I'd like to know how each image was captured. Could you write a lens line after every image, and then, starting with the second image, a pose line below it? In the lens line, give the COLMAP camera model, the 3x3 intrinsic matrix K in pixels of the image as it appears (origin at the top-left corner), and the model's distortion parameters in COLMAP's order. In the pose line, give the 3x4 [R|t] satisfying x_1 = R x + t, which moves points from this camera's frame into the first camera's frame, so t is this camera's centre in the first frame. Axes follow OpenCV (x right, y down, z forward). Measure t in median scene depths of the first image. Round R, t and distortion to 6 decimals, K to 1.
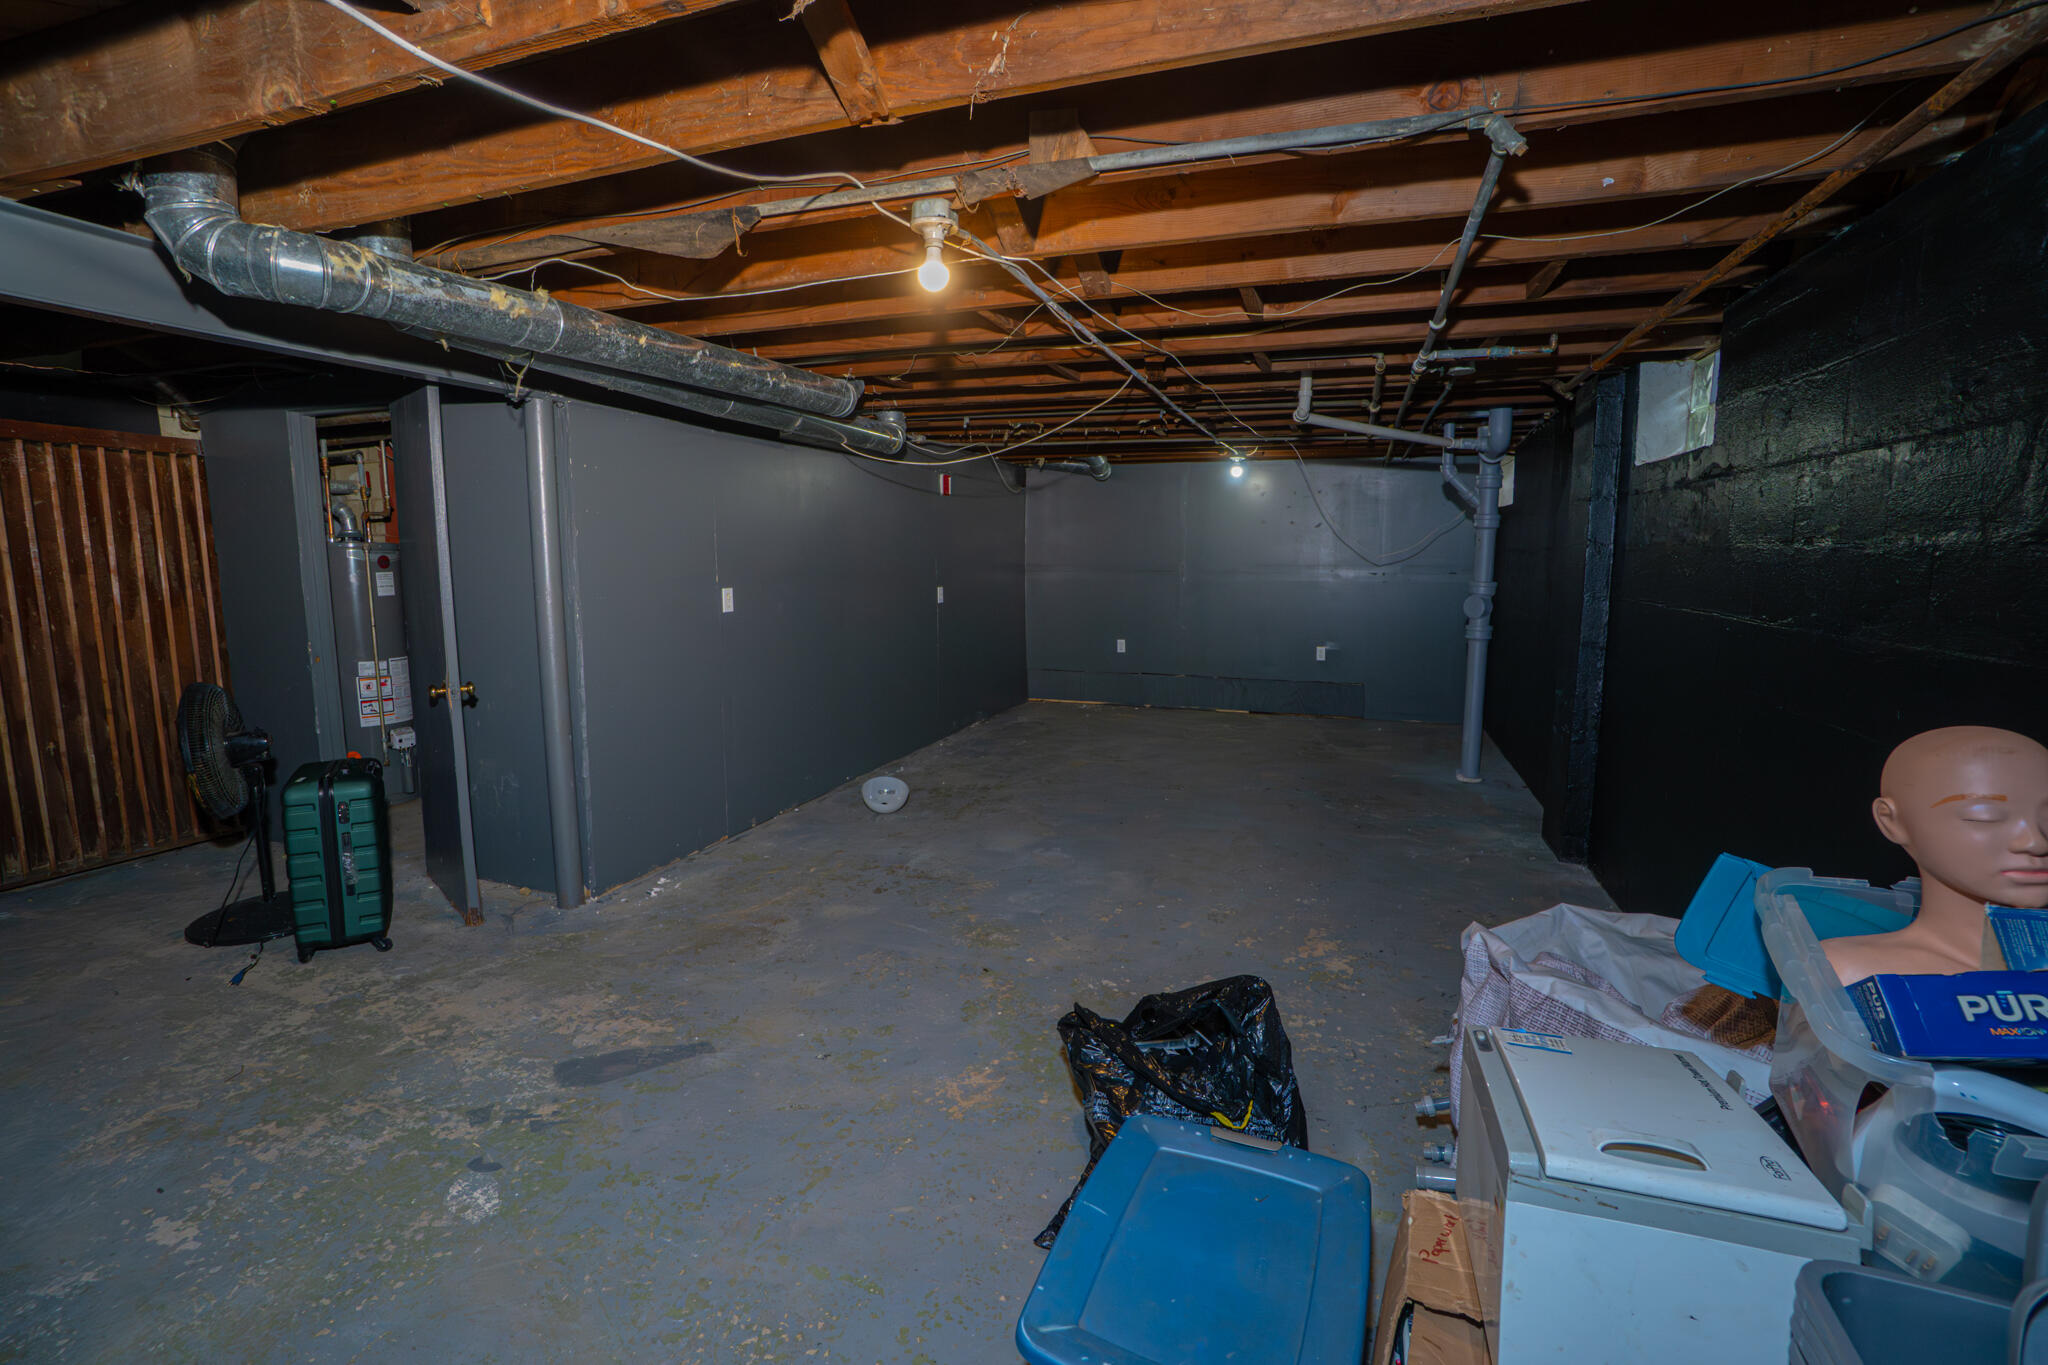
lens RADIAL K [[893.9, 0, 1021.1], [0, 893.9, 673.3], [0, 0, 1]] dist [-0.003282, 0.000207]
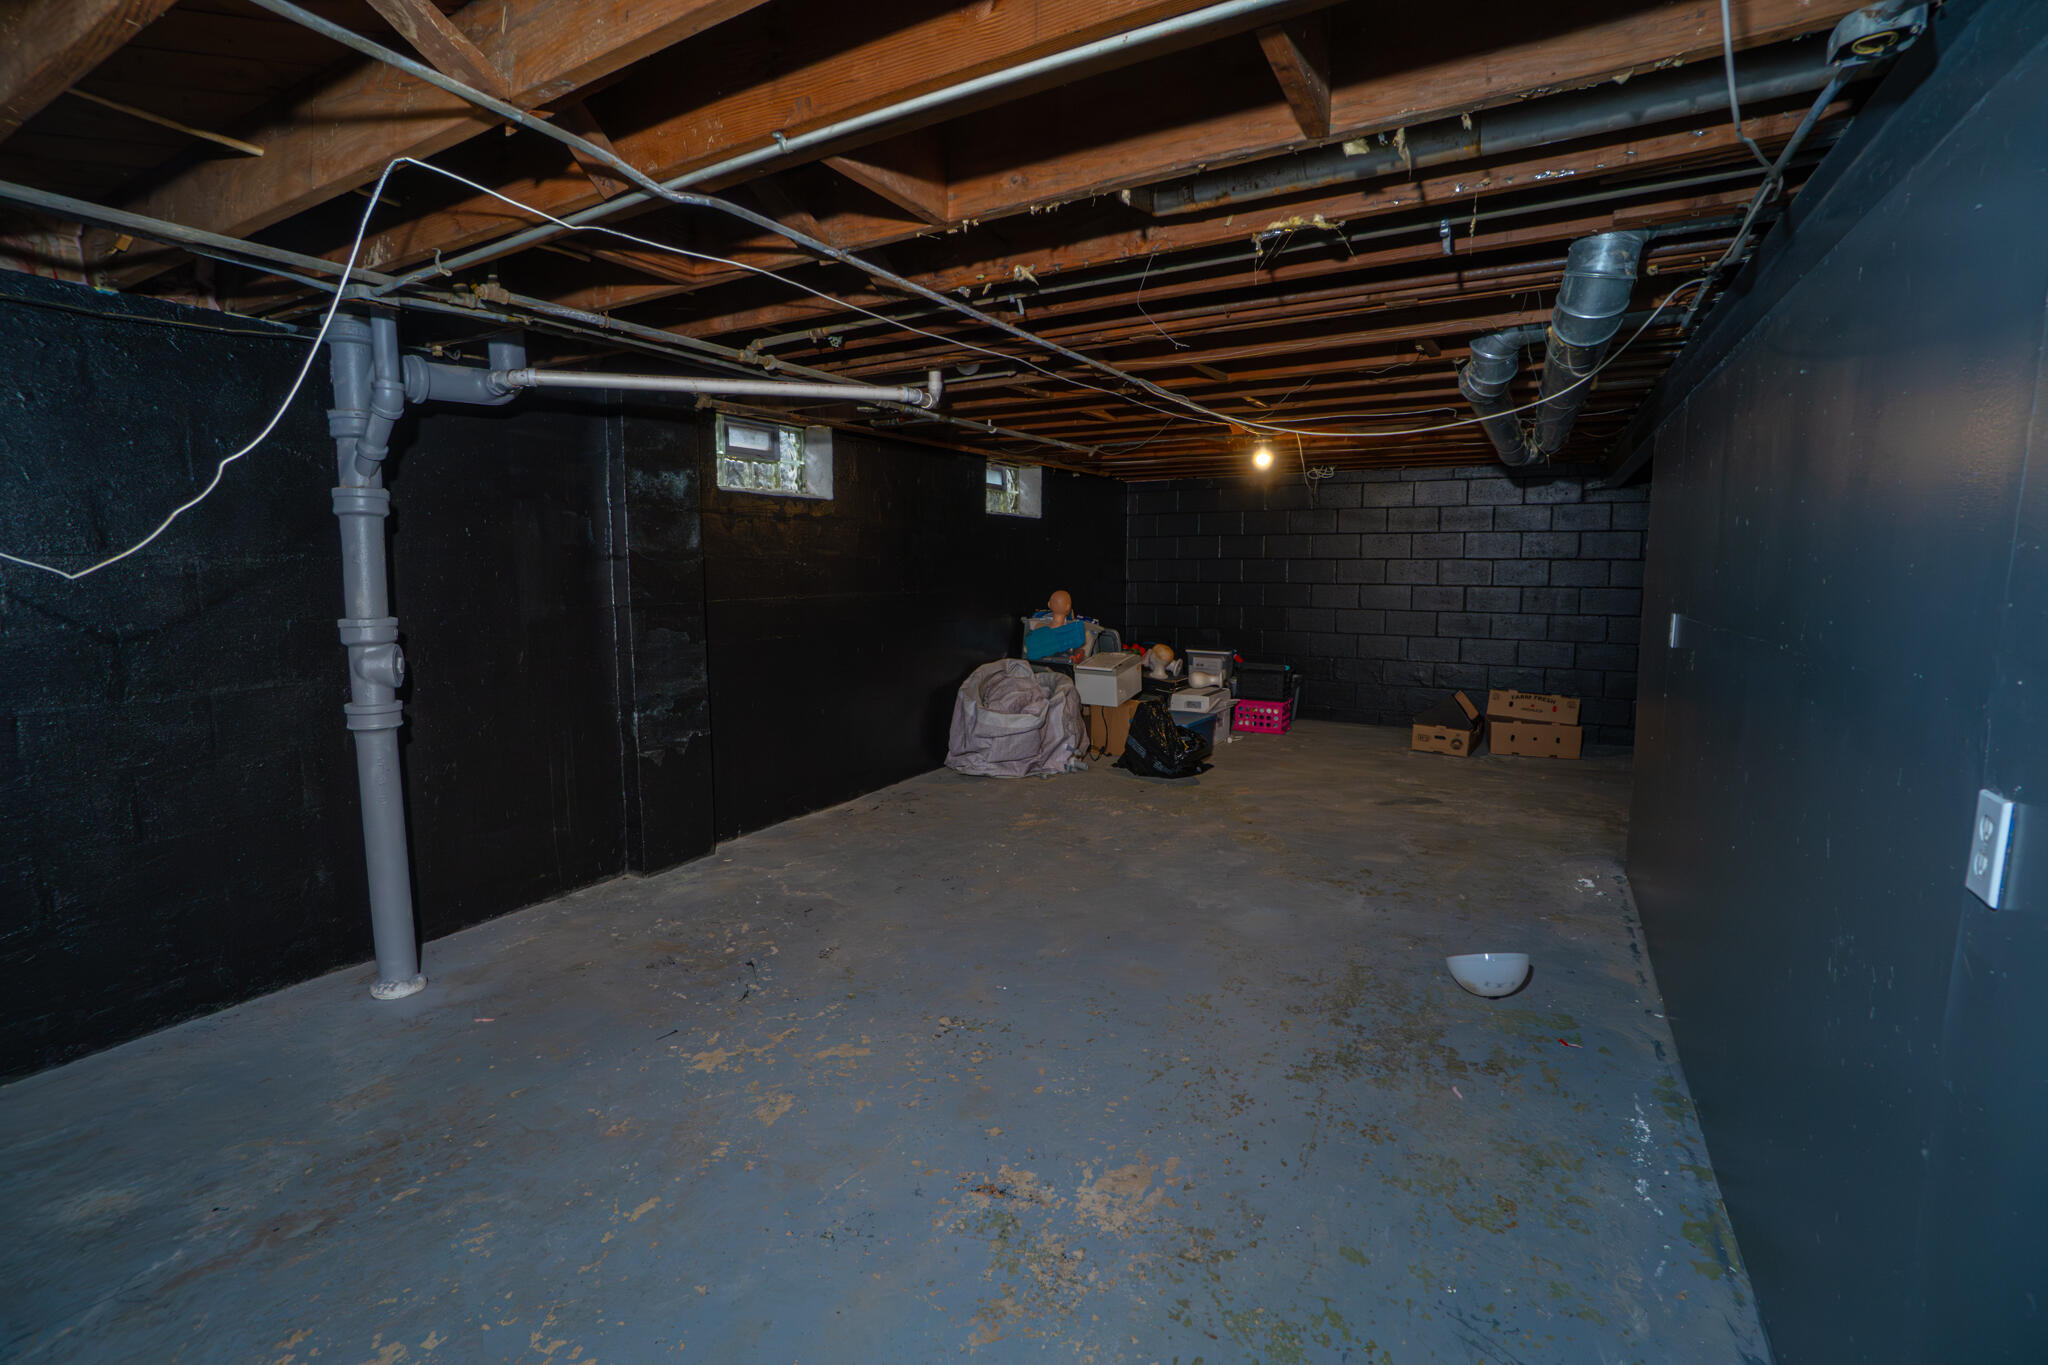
lens RADIAL K [[893.9, 0, 1018.8], [0, 893.9, 674.2], [0, 0, 1]] dist [-0.003282, 0.000207]
pose [[-0.984844, -0.029062, 0.170993, 0.084029], [0.016934, 0.965041, 0.261551, -0.288273], [-0.172616, 0.260482, -0.949922, 2.062890]]
